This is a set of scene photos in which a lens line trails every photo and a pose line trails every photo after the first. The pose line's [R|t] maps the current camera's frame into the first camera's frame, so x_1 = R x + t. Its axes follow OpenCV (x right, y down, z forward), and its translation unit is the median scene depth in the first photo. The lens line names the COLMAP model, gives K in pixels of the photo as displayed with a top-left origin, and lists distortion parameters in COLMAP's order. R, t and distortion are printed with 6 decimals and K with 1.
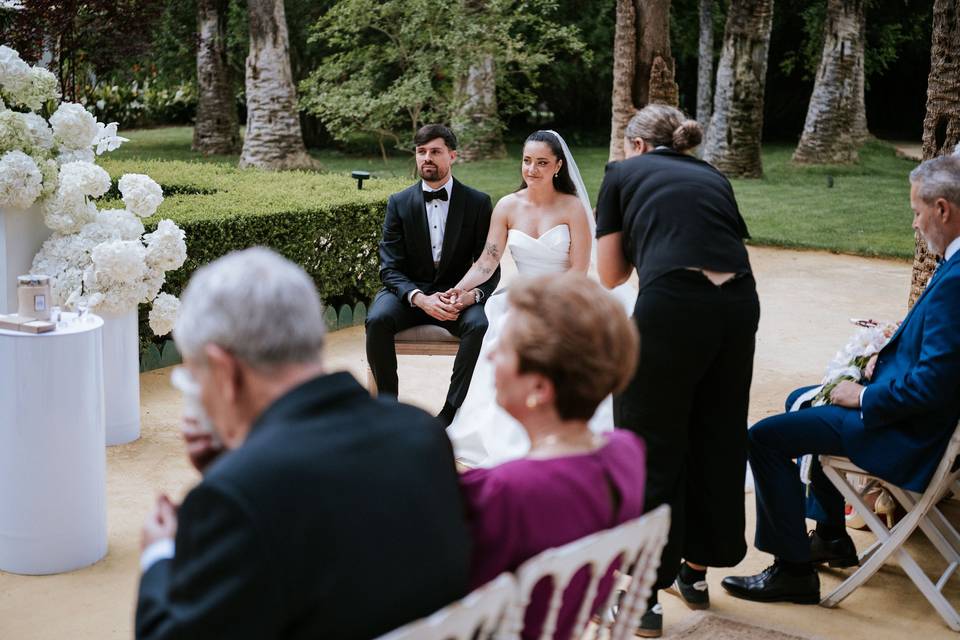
lens RADIAL K [[1298.5, 0, 492.6], [0, 1298.5, 316.5], [0, 0, 1]] dist [0.011185, -0.023548]
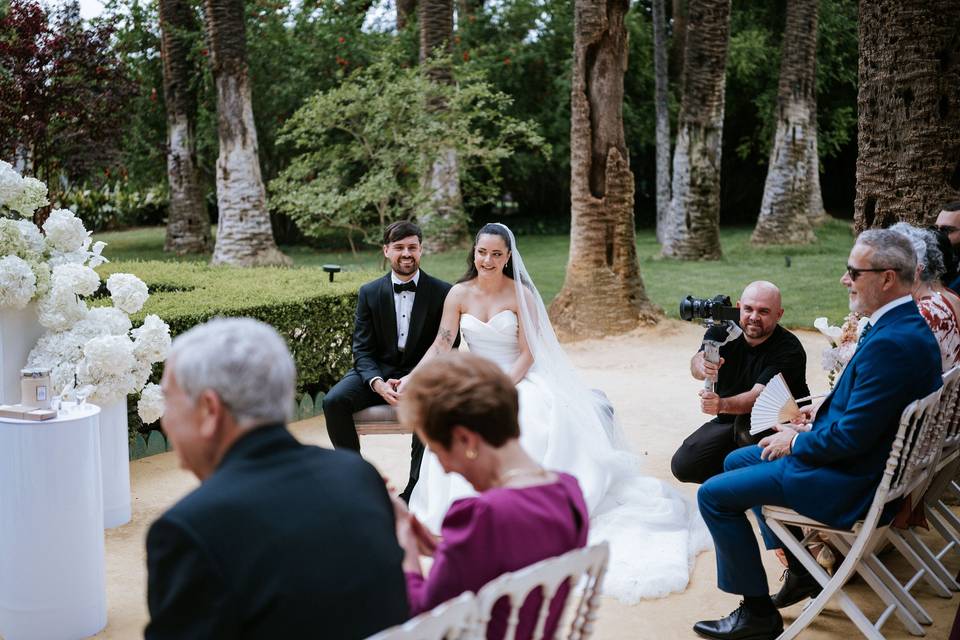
lens RADIAL K [[1300.4, 0, 480.0], [0, 1300.4, 320.0], [0, 0, 1]] dist [0.011768, -0.010608]
pose [[0.999389, -0.032357, 0.013197, 0.001304], [0.033166, 0.997234, -0.066522, 0.003110], [-0.011008, 0.066919, 0.997698, -0.022437]]
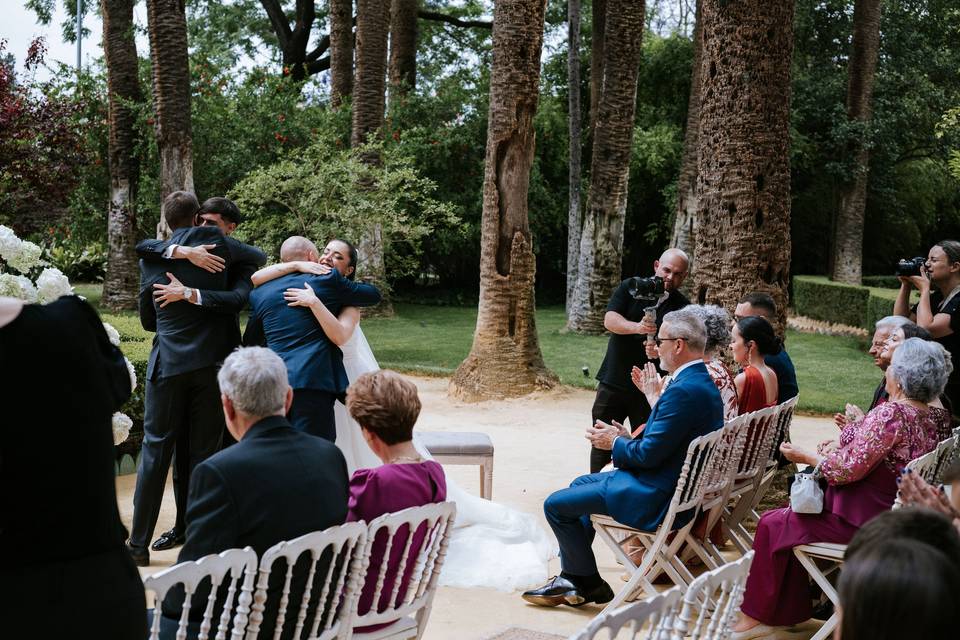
lens RADIAL K [[1300.4, 0, 480.0], [0, 1300.4, 320.0], [0, 0, 1]] dist [0.011768, -0.010608]
pose [[0.997338, 0.009225, 0.072335, 0.004726], [-0.000497, 0.992804, -0.119749, 0.014652], [-0.072919, 0.119394, 0.990166, -0.107042]]
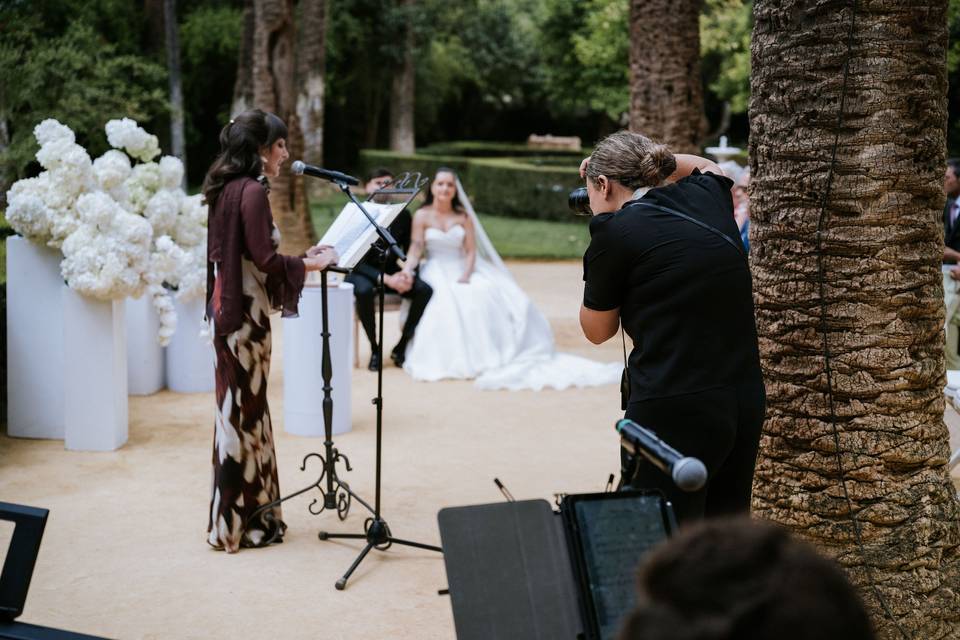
lens RADIAL K [[1300.4, 0, 480.0], [0, 1300.4, 320.0], [0, 0, 1]] dist [0.011768, -0.010608]
pose [[0.861015, -0.093001, 0.500004, -0.243383], [0.109878, 0.993936, -0.004339, 0.018469], [-0.496569, 0.058675, 0.866012, -0.129632]]
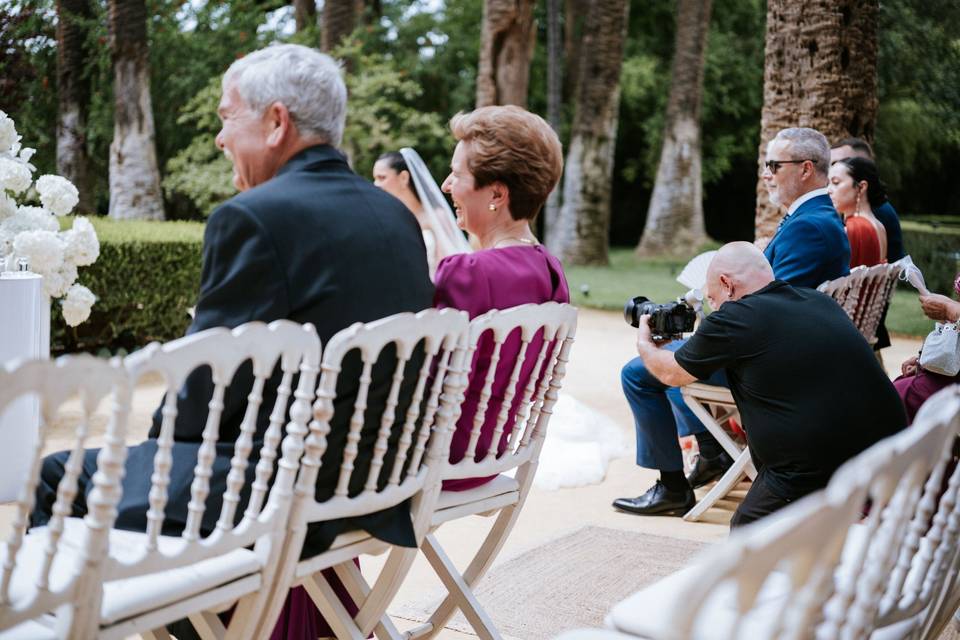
lens RADIAL K [[1300.4, 0, 480.0], [0, 1300.4, 320.0], [0, 0, 1]] dist [0.011768, -0.010608]
pose [[0.993993, 0.006540, 0.109252, -0.012540], [0.003751, 0.995591, -0.093724, 0.035841], [-0.109384, 0.093571, 0.989586, -0.031416]]
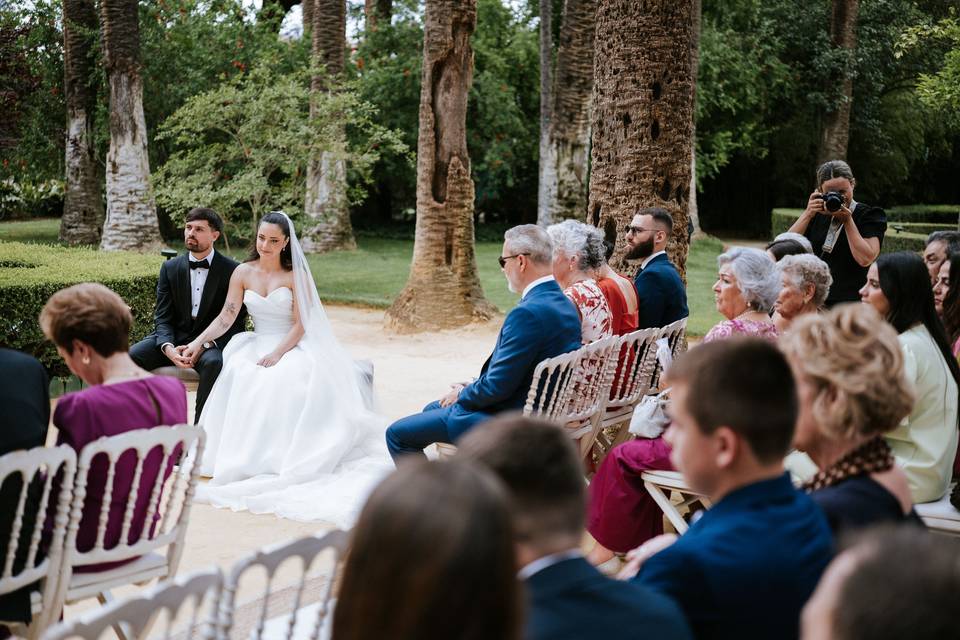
lens RADIAL K [[1300.4, 0, 480.0], [0, 1300.4, 320.0], [0, 0, 1]] dist [0.011768, -0.010608]
pose [[0.997765, 0.005330, 0.066615, 0.047843], [-0.000391, 0.997262, -0.073944, 0.017688], [-0.066827, 0.073753, 0.995035, -0.081751]]
